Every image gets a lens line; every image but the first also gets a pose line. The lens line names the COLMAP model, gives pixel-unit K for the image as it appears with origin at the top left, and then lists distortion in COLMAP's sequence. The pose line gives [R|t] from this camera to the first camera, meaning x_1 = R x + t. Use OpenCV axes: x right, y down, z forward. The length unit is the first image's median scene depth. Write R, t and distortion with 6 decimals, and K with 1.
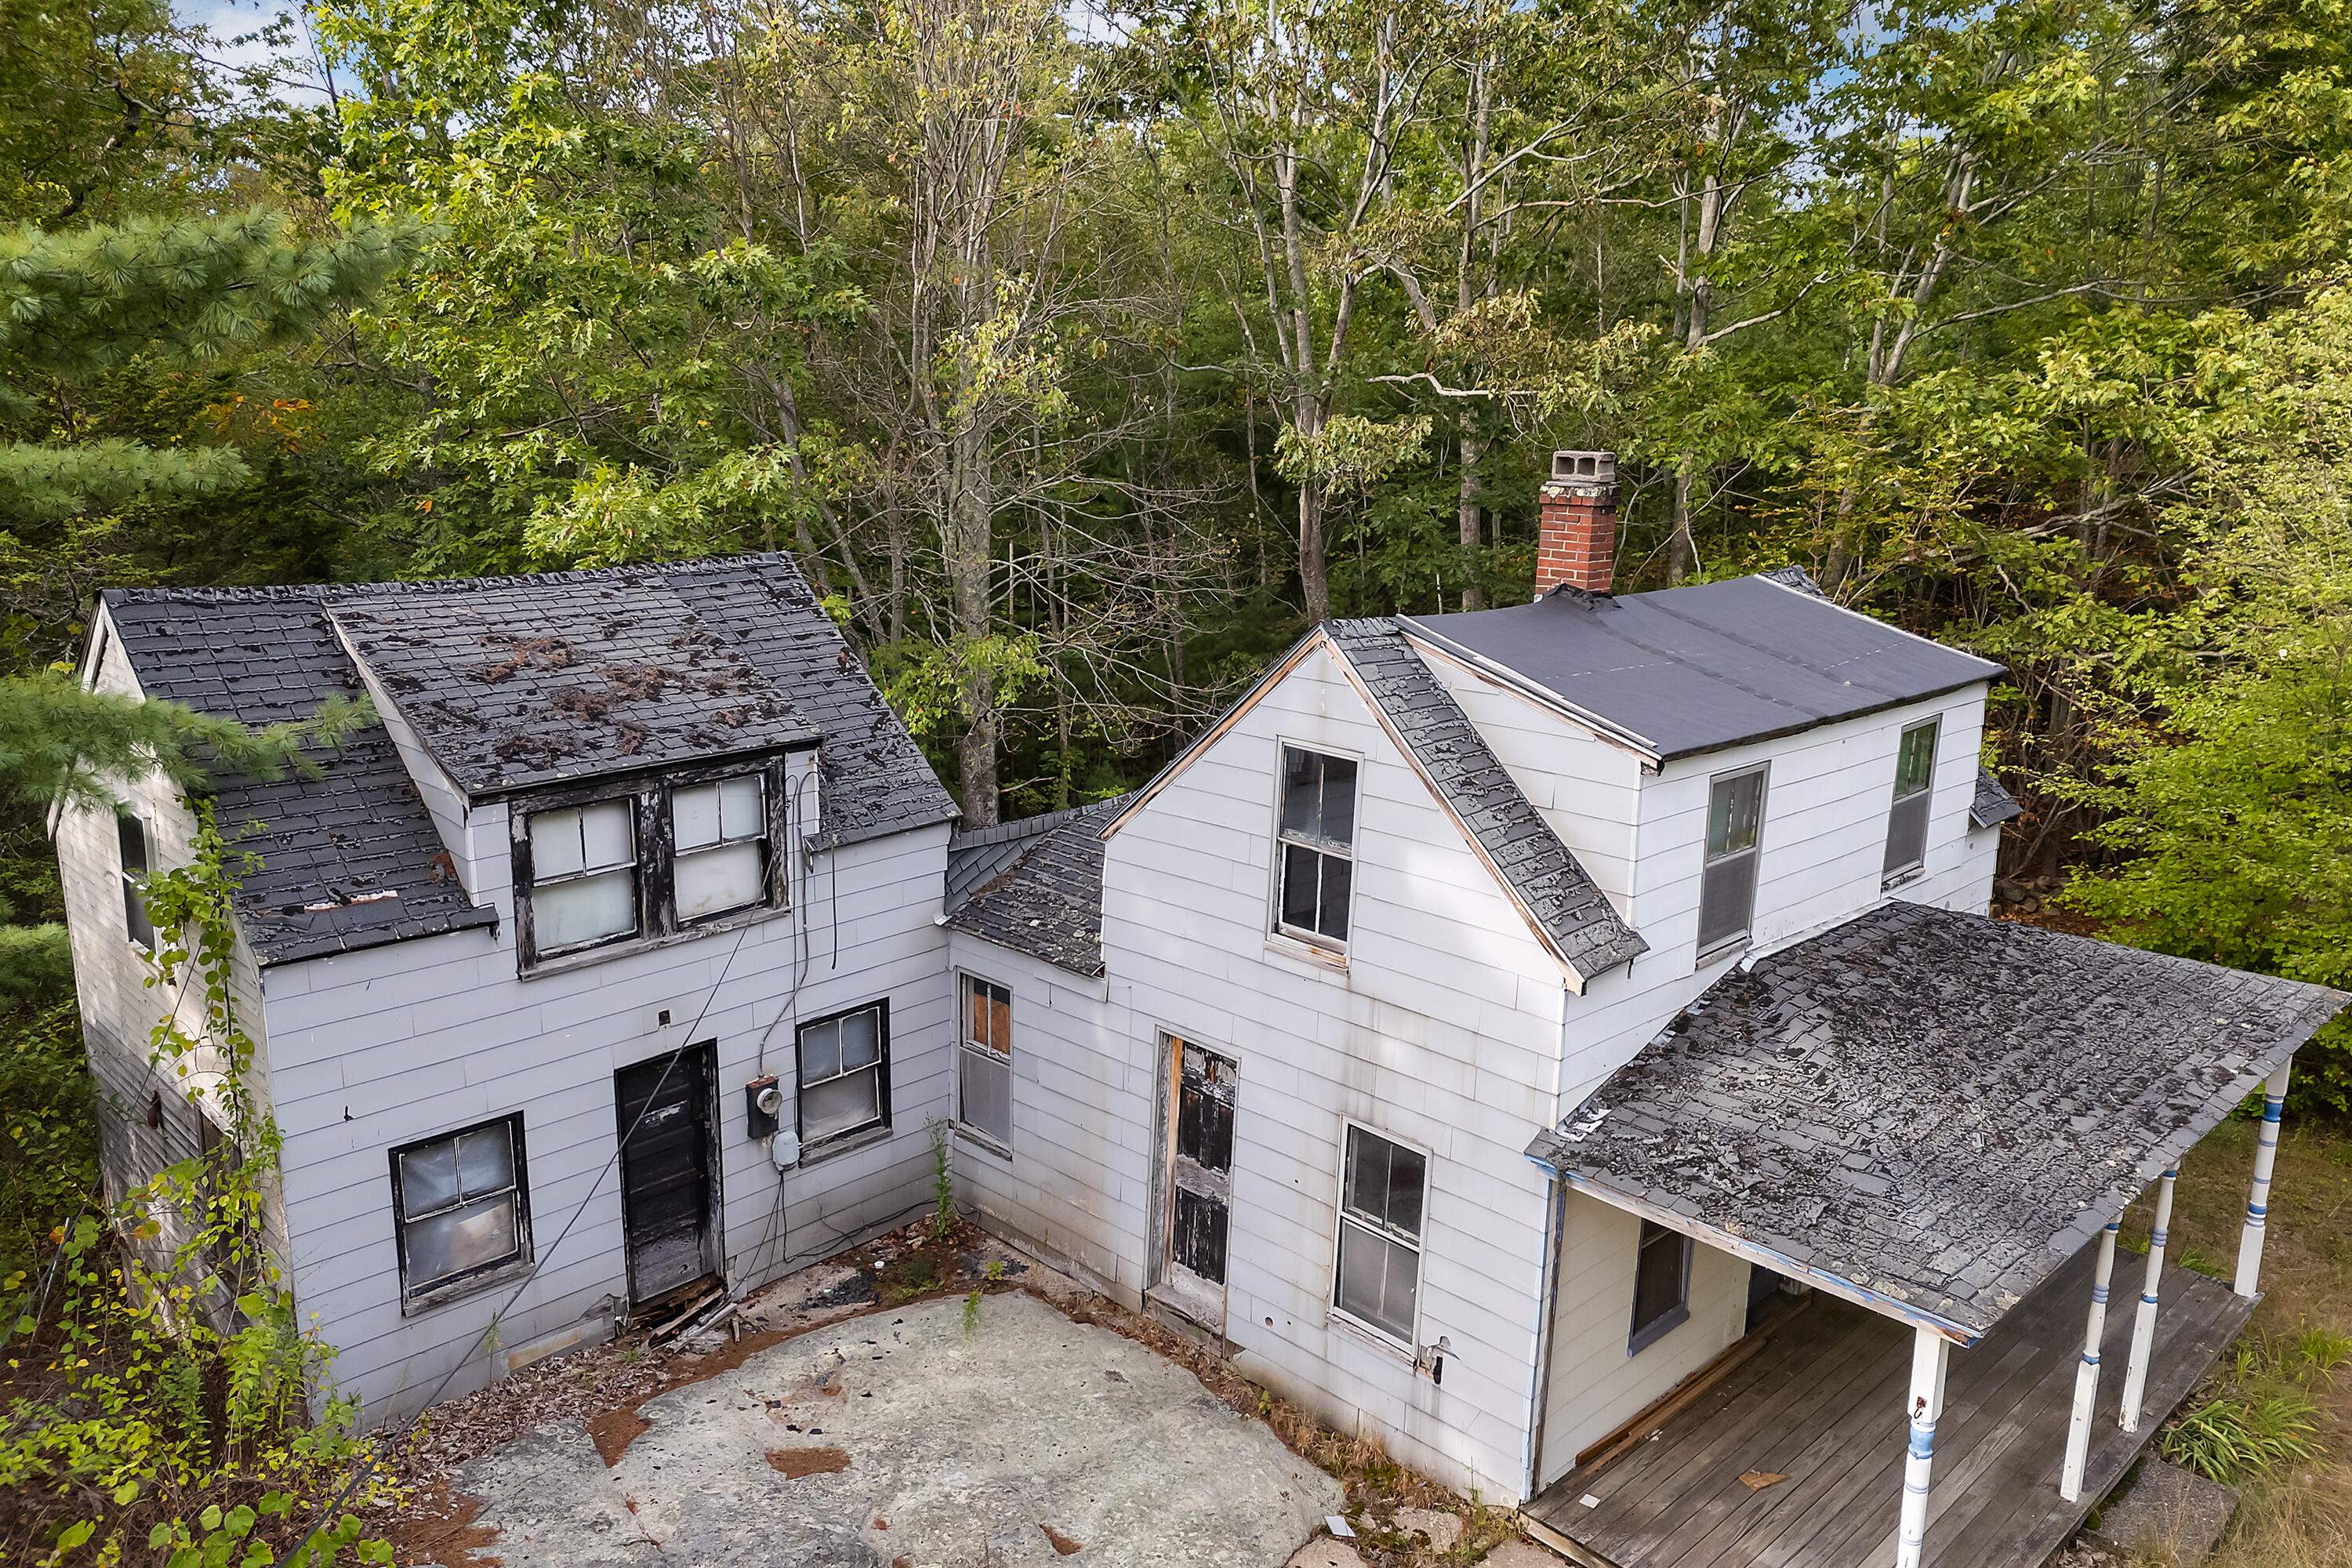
lens RADIAL K [[1633.1, 0, 1093.0], [0, 1633.1, 709.8], [0, 0, 1]] dist [0.020863, -0.000631]
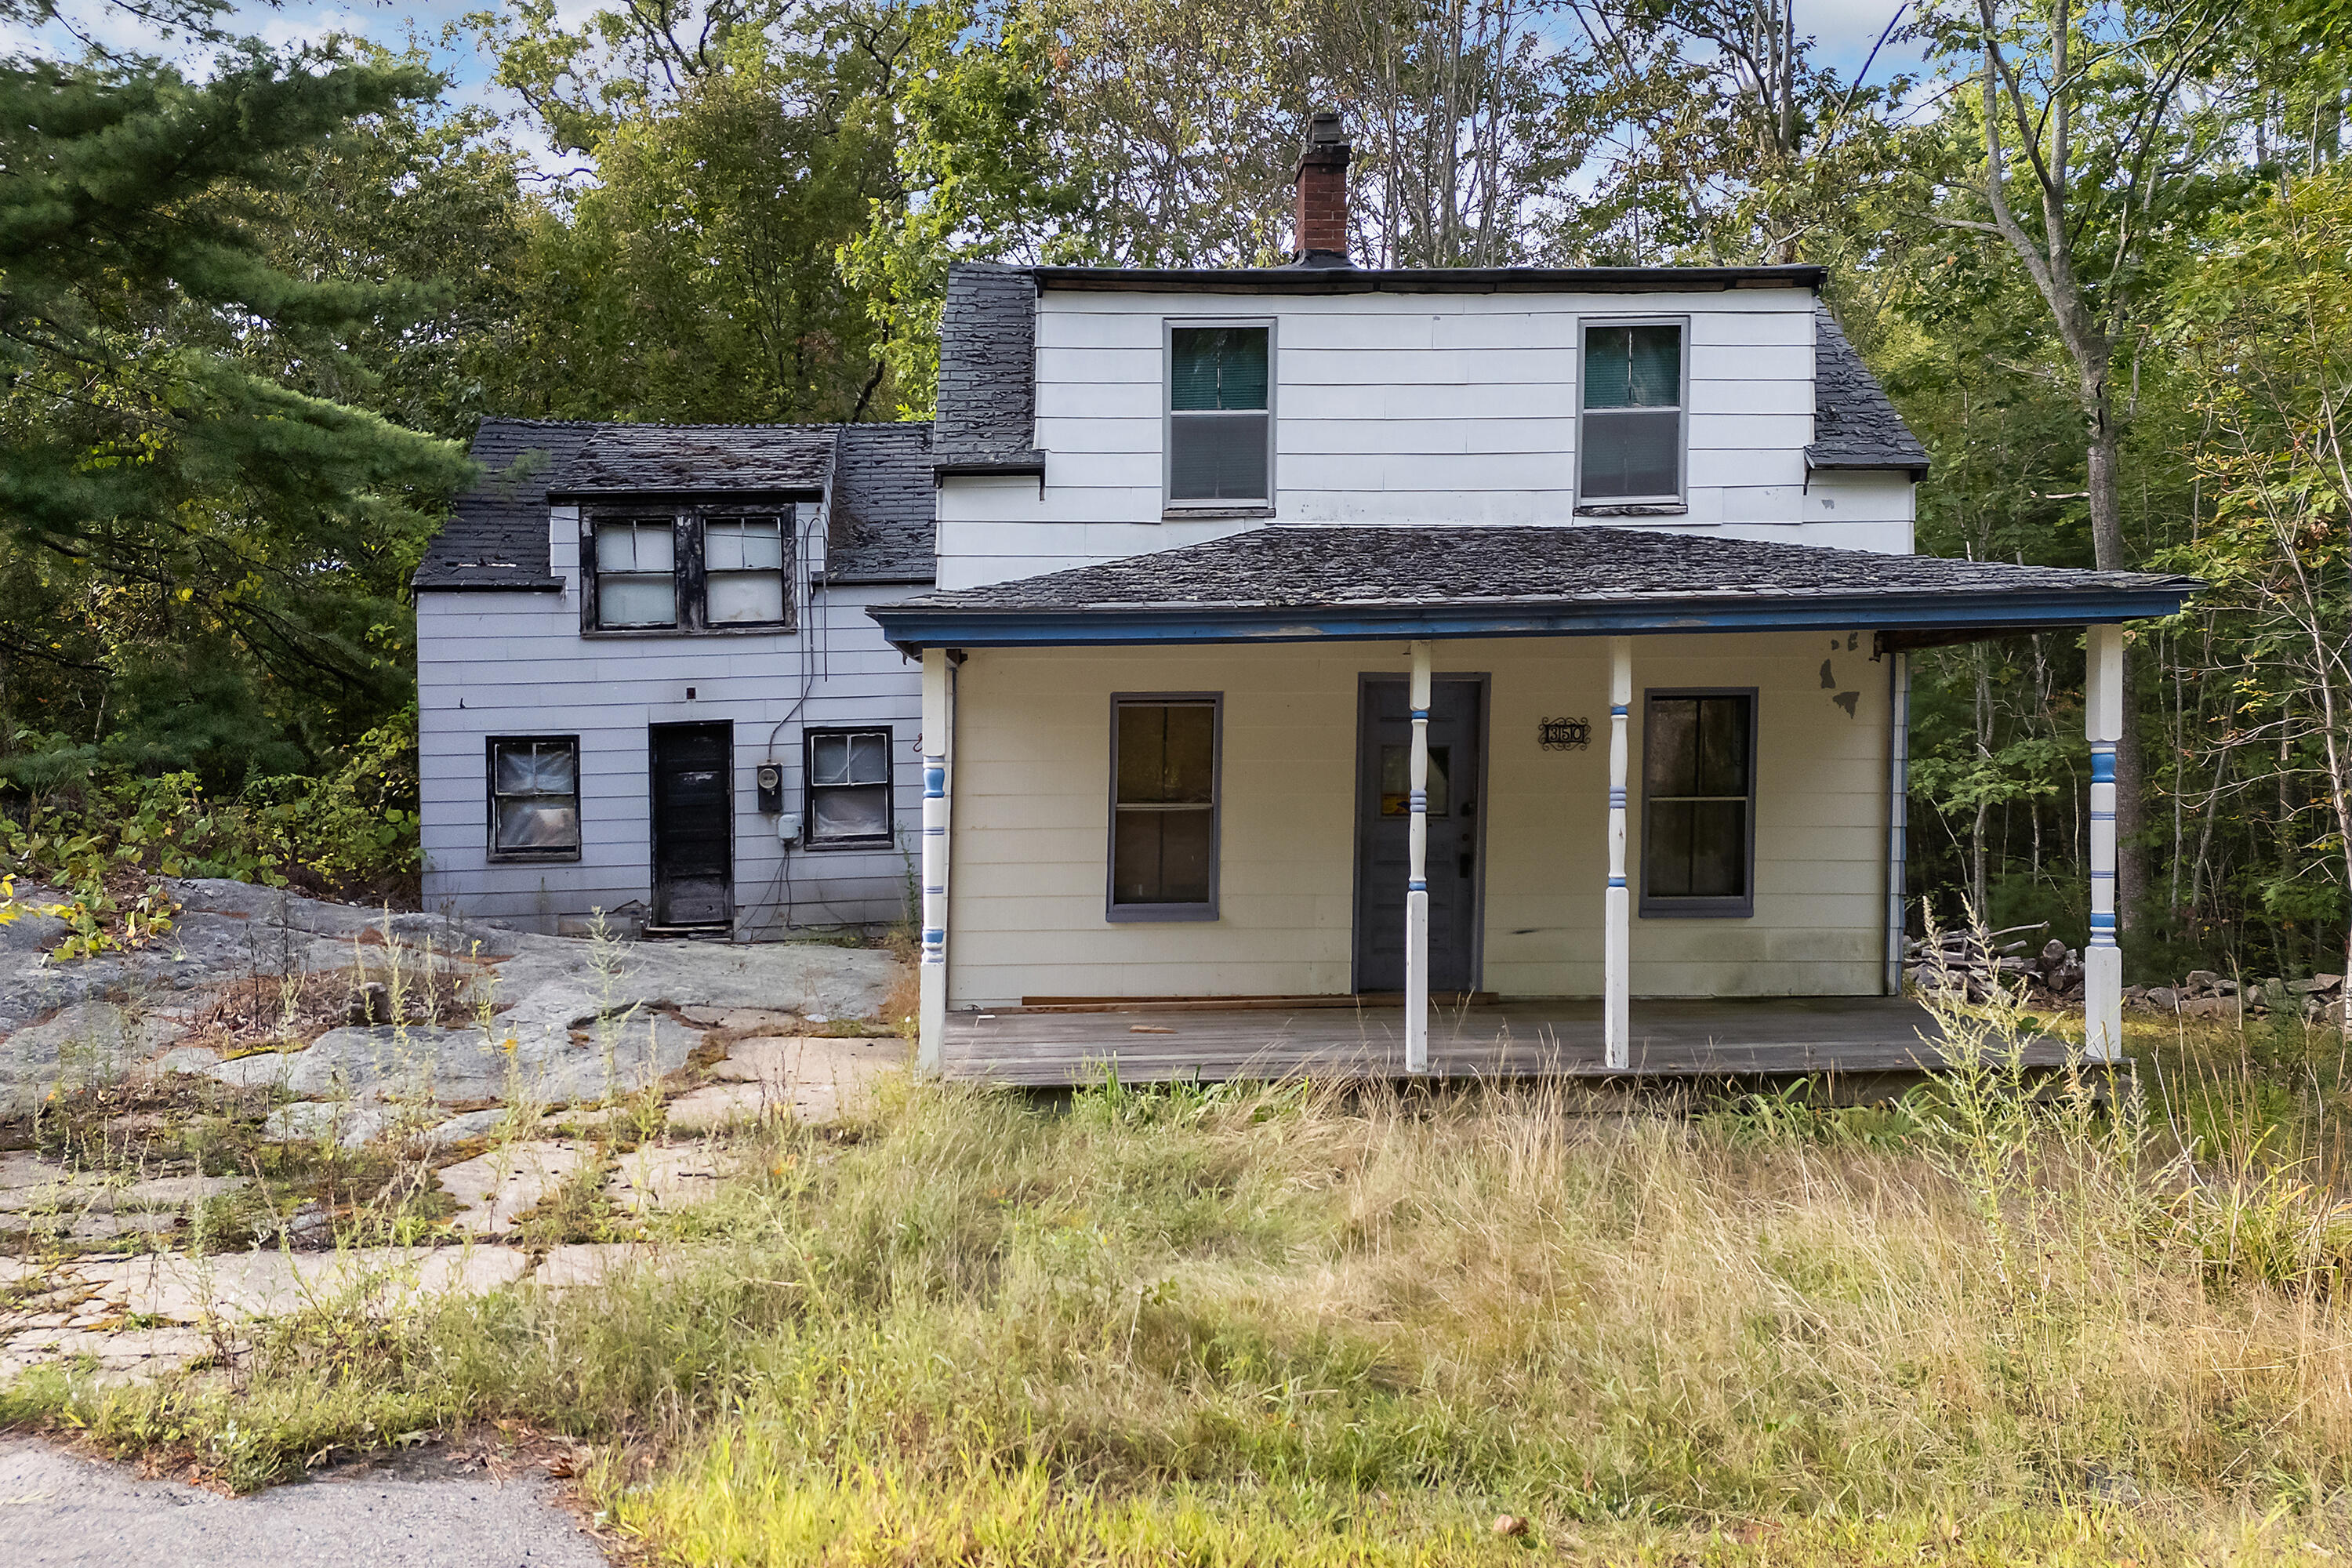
lens RADIAL K [[1672.6, 0, 1143.2], [0, 1672.6, 698.8], [0, 0, 1]] dist [0.063421, -0.000887]
pose [[0.763490, -0.038885, -0.644648, 0.924804], [-0.115261, 0.973955, -0.195258, 0.428747], [0.635450, 0.223381, 0.739124, 0.231394]]
